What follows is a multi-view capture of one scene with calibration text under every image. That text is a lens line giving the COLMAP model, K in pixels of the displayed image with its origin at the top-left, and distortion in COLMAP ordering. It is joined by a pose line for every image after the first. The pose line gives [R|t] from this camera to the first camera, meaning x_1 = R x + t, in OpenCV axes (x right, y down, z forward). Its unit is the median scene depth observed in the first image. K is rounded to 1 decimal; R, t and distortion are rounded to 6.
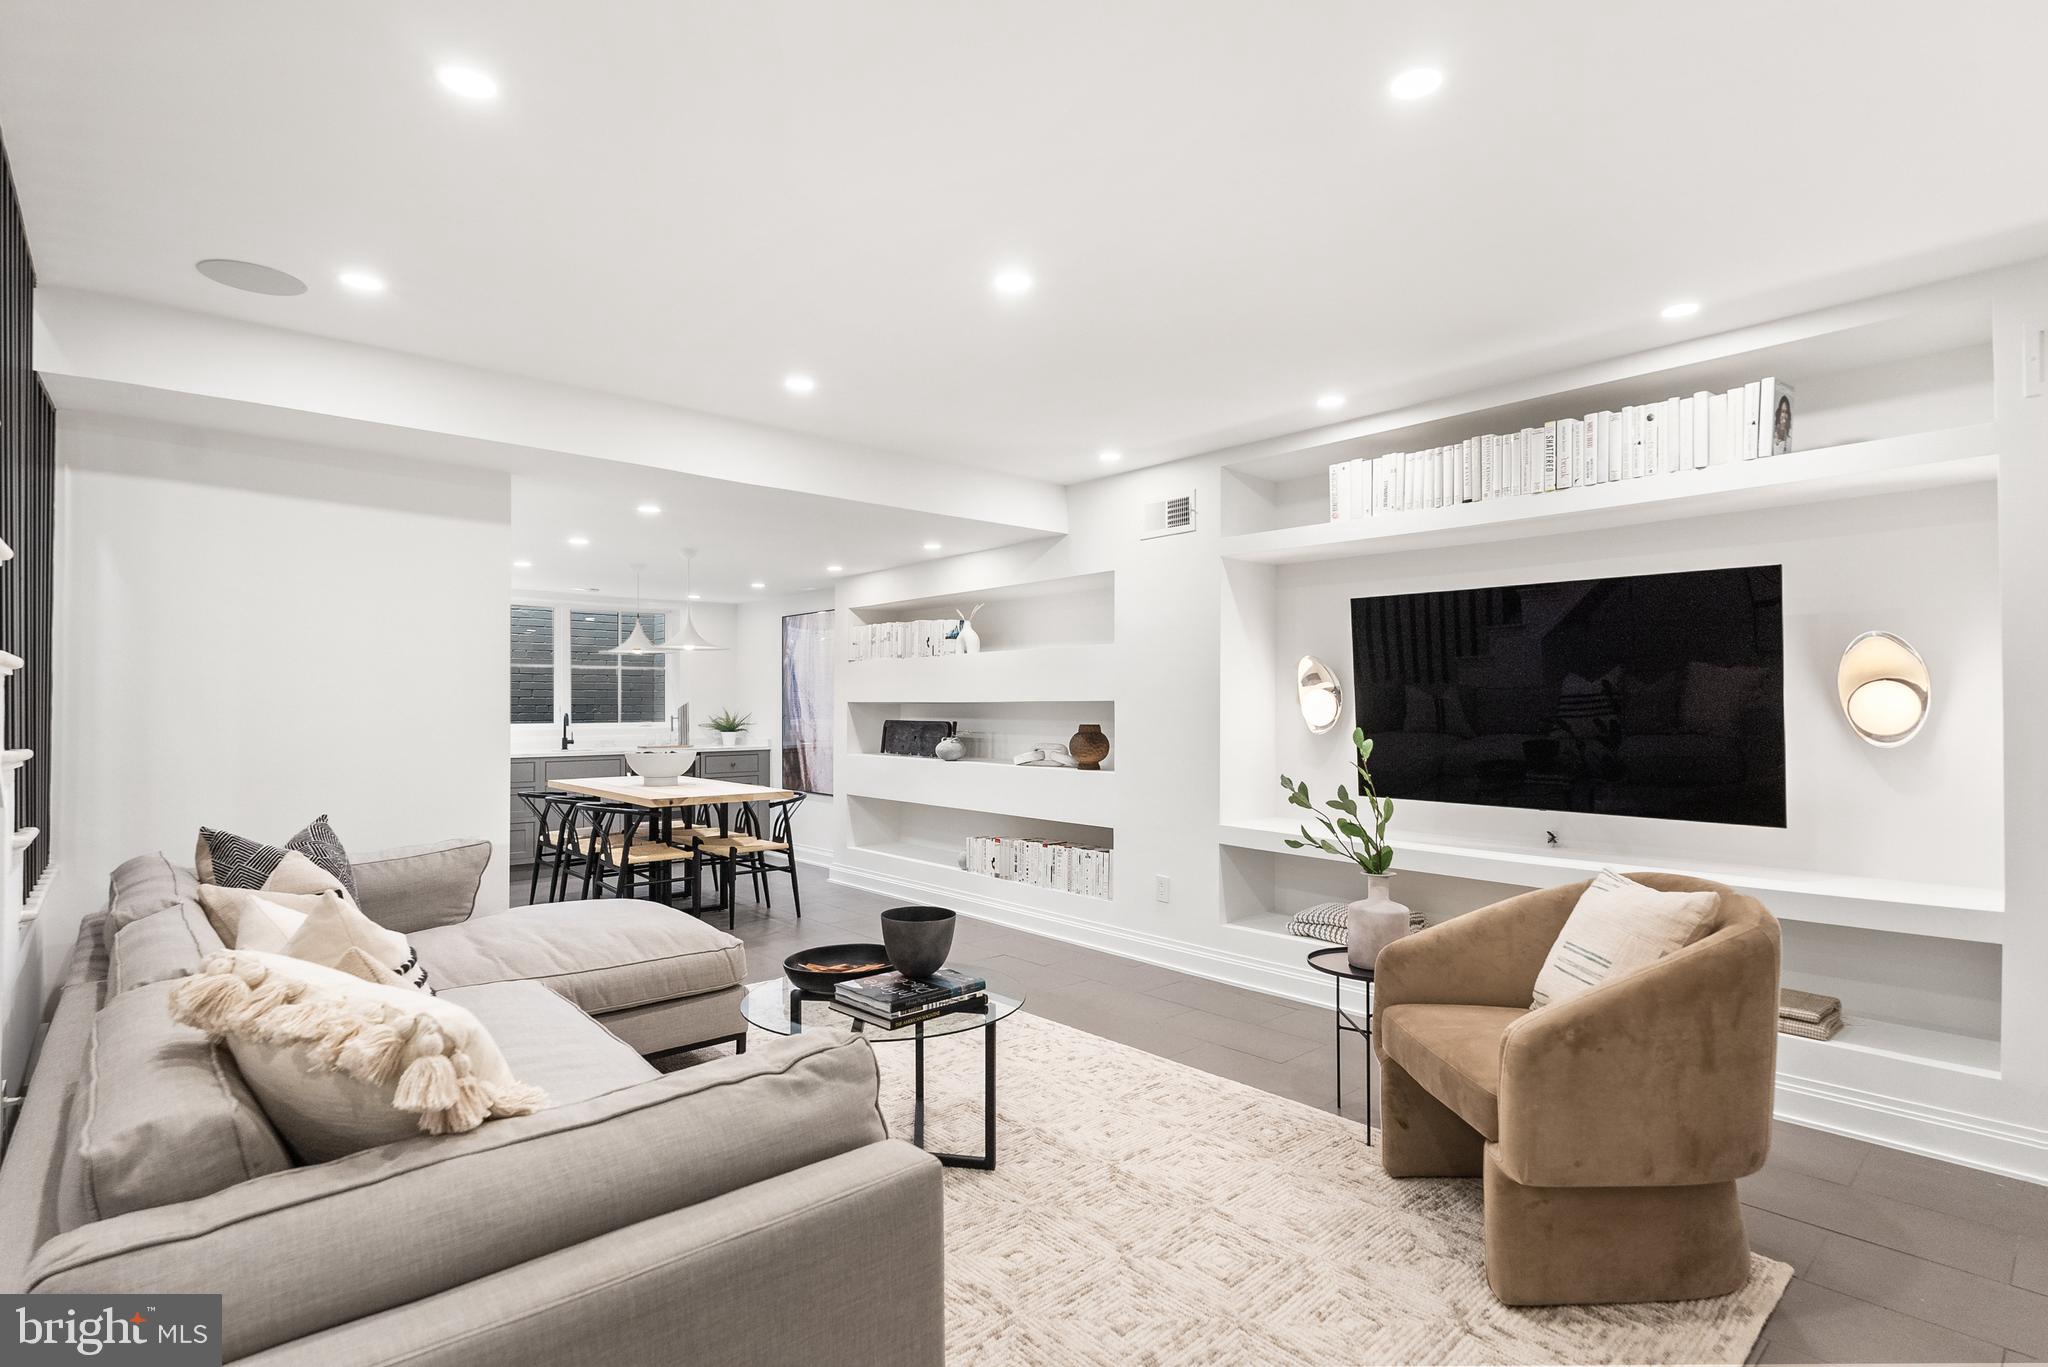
lens RADIAL K [[1011.6, 0, 1024.0], [0, 1011.6, 683.5], [0, 0, 1]] dist [-0.001856, -0.000030]
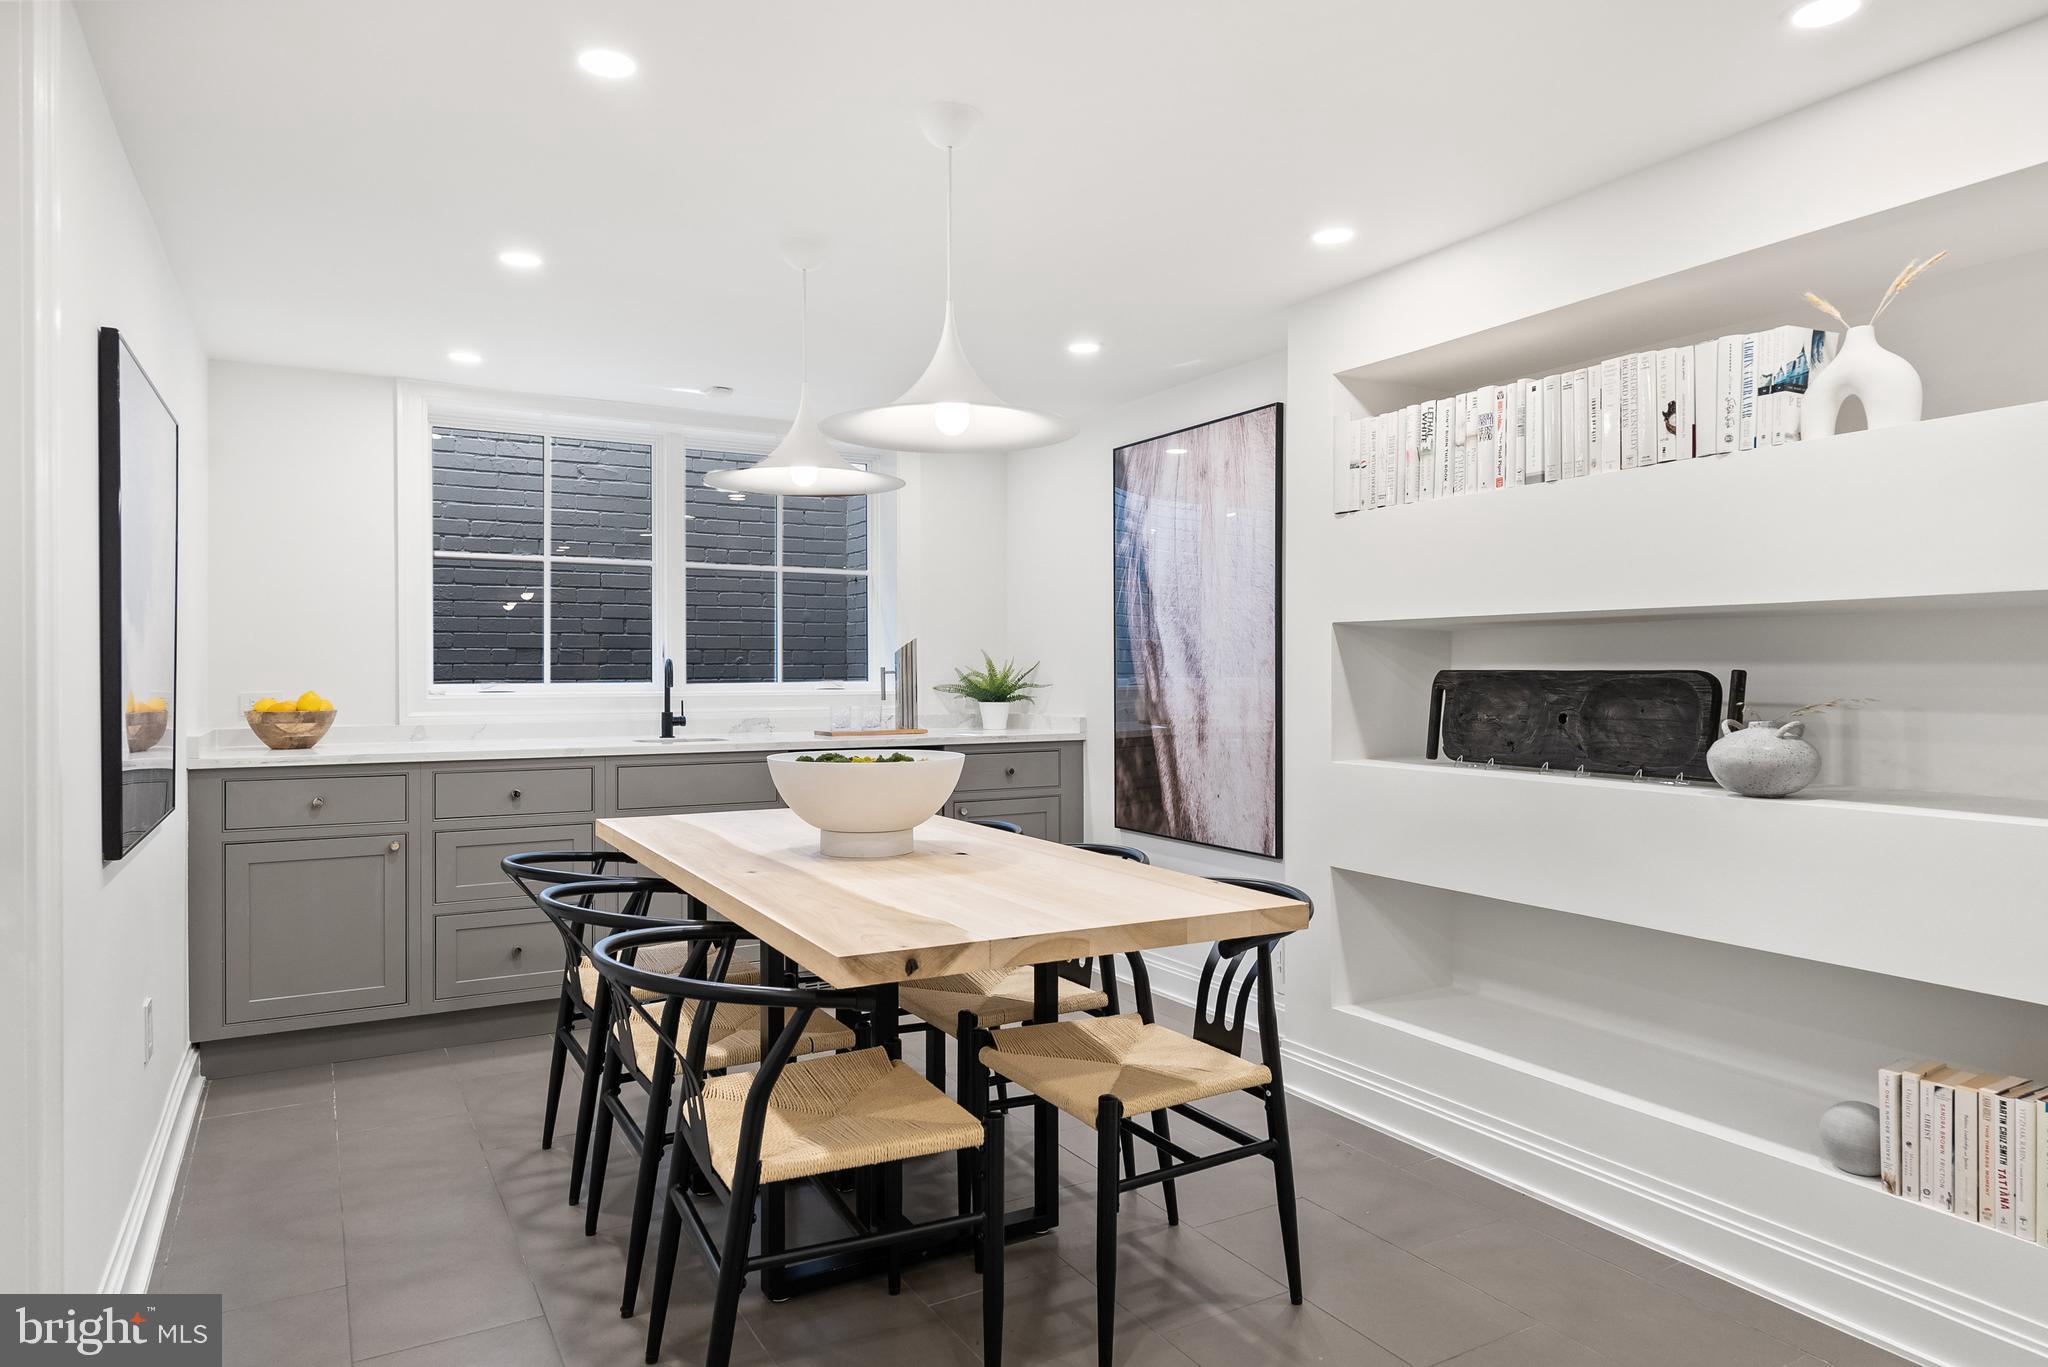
lens RADIAL K [[1237.5, 0, 1024.0], [0, 1237.5, 683.5], [0, 0, 1]] dist [-0.000665, 0.000029]
pose [[0.978035, 0.000497, -0.208441, -0.172016], [0.005901, 0.999530, 0.030069, 0.023709], [0.208358, -0.030639, 0.977573, 0.471930]]
